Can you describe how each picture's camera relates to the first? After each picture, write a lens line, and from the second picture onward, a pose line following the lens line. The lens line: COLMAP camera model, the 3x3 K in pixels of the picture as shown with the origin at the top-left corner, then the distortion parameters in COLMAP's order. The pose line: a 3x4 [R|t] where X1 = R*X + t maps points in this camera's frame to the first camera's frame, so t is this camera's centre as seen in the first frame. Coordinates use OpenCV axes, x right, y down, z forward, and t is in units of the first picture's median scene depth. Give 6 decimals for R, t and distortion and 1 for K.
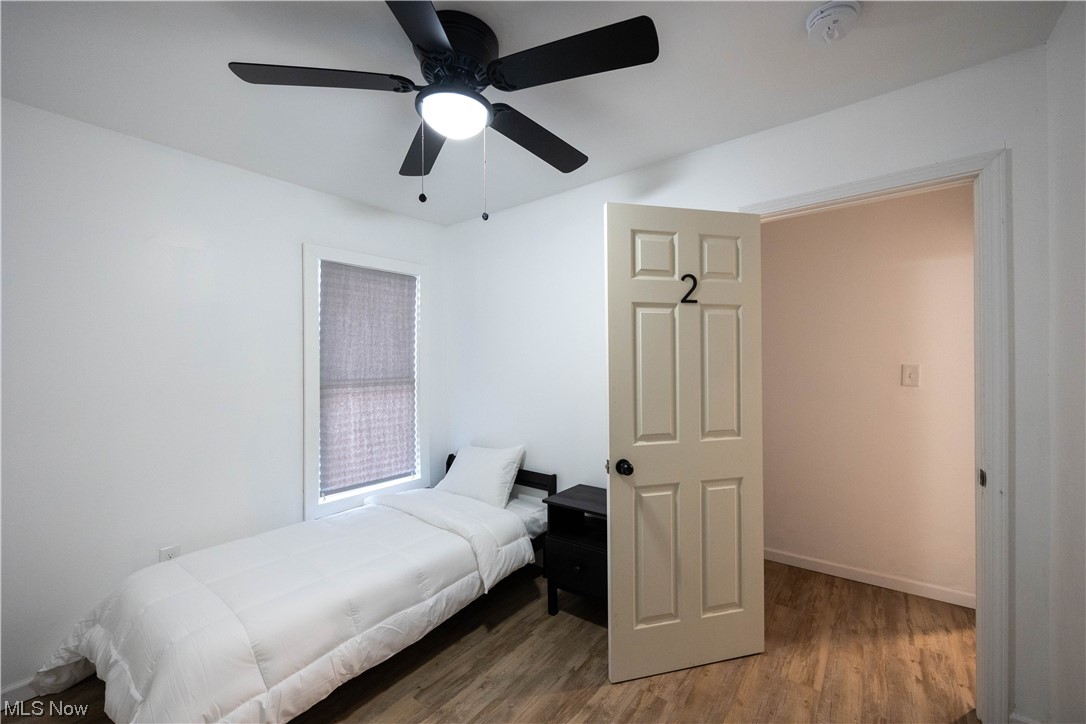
lens RADIAL K [[432.1, 0, 544.8], [0, 432.1, 357.7], [0, 0, 1]] dist [-0.006186, 0.000341]
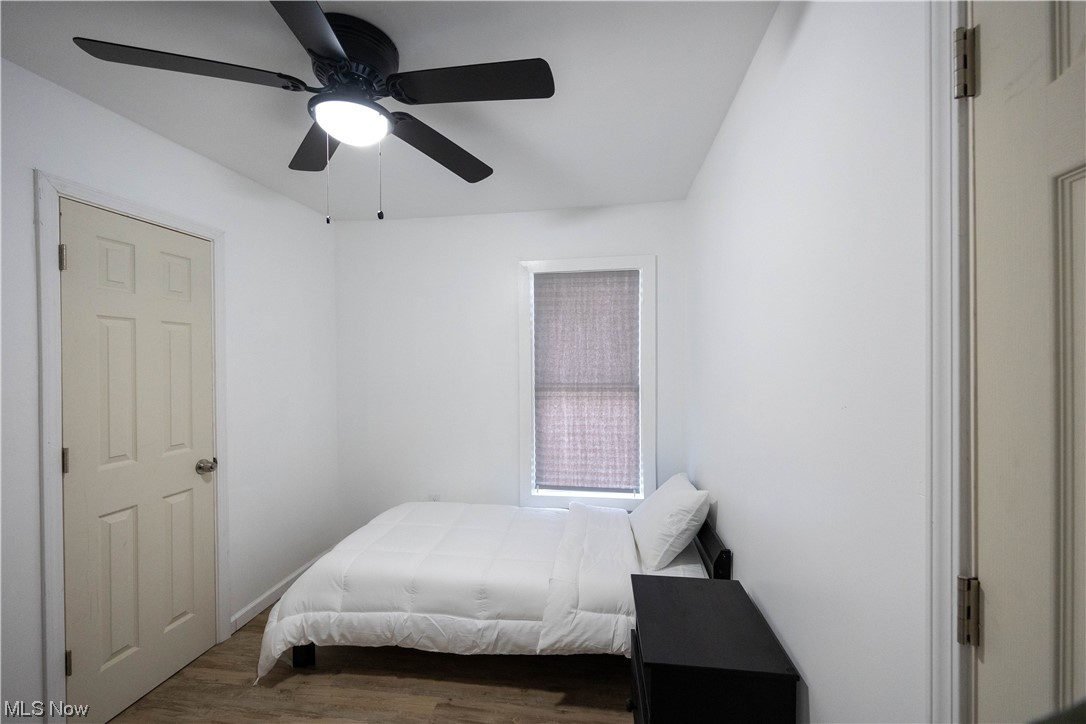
lens RADIAL K [[432.1, 0, 543.2], [0, 432.1, 360.9], [0, 0, 1]] dist [-0.006186, 0.000341]
pose [[0.496223, 0.004724, -0.868182, 0.424501], [0.008153, 0.999916, 0.010101, -0.014241], [0.868157, -0.012091, 0.496143, 0.445606]]
